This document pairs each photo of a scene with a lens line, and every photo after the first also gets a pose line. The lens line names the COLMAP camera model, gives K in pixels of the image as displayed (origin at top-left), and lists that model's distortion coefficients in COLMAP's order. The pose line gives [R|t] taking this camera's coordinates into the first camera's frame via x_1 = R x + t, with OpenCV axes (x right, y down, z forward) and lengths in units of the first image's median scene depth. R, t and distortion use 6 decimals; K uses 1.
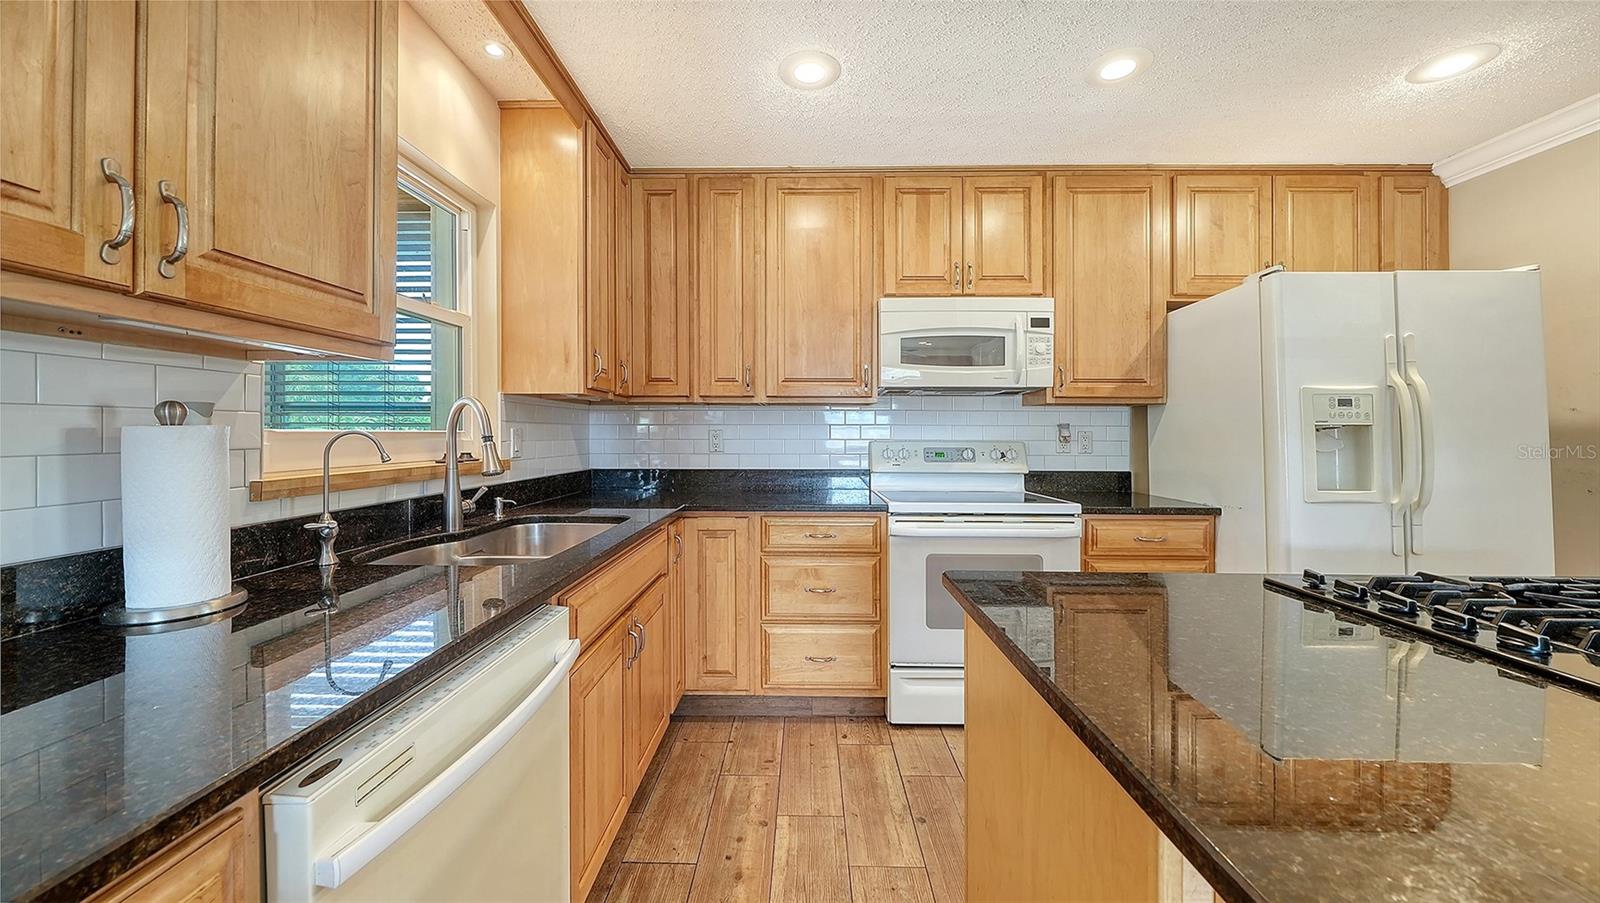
lens RADIAL K [[564.2, 0, 798.0], [0, 564.2, 428.2], [0, 0, 1]] dist [-0.006300, -0.000457]
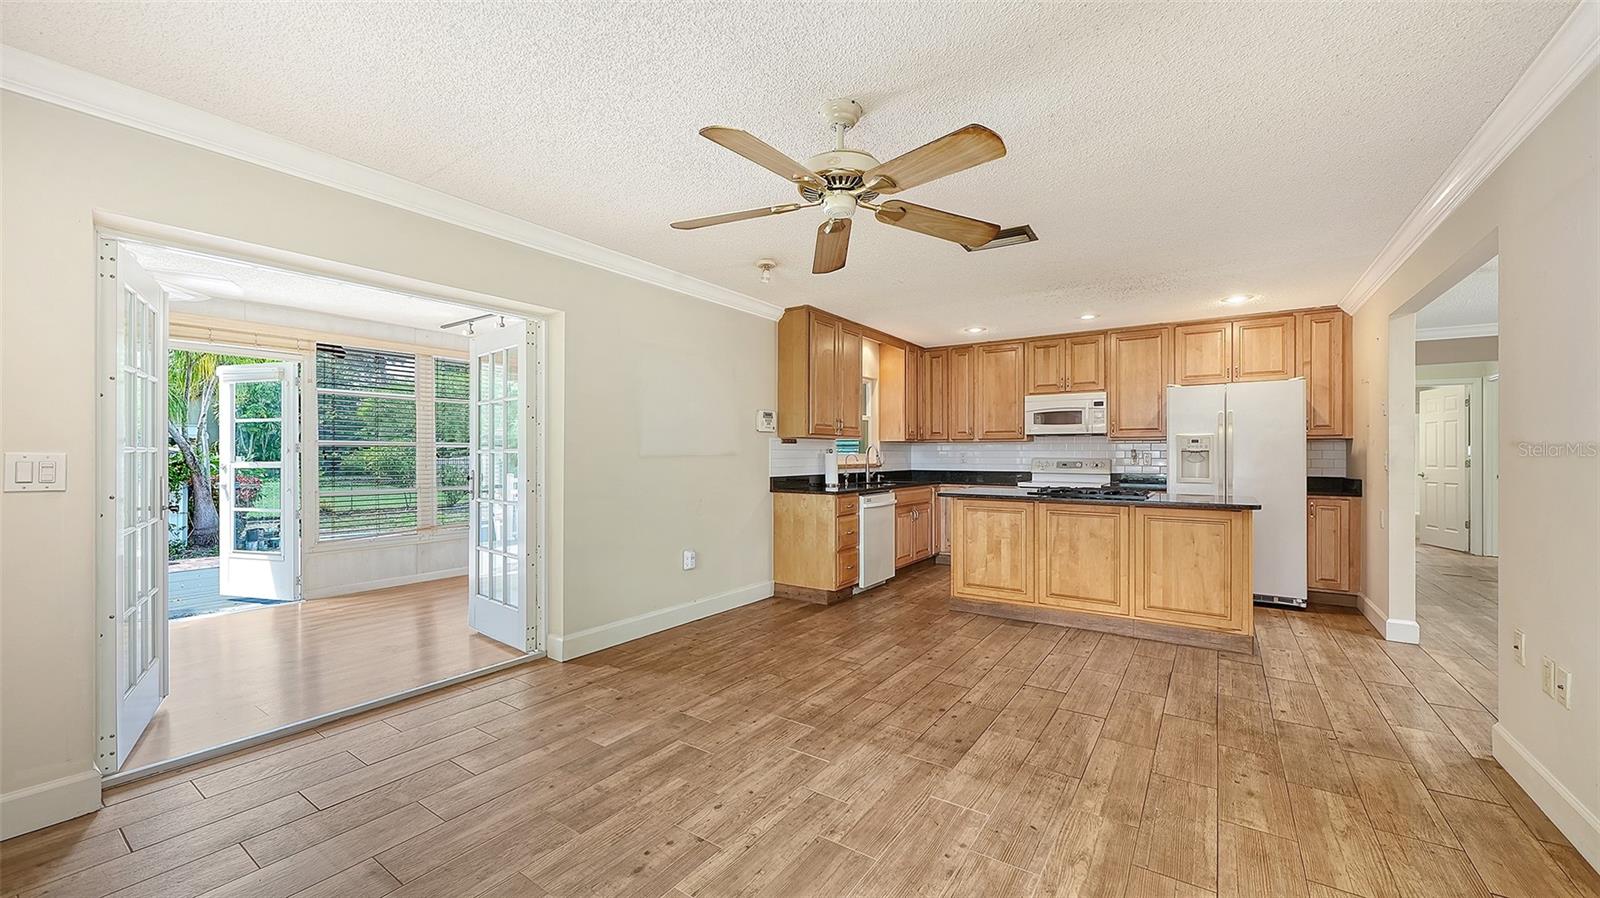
lens RADIAL K [[602.9, 0, 807.6], [0, 602.9, 444.3], [0, 0, 1]] dist [-0.004358, -0.000412]
pose [[0.835217, -0.012268, -0.549783, 0.767412], [0.006681, 0.999904, -0.012163, -0.008985], [0.549879, 0.006486, 0.835219, -1.576673]]
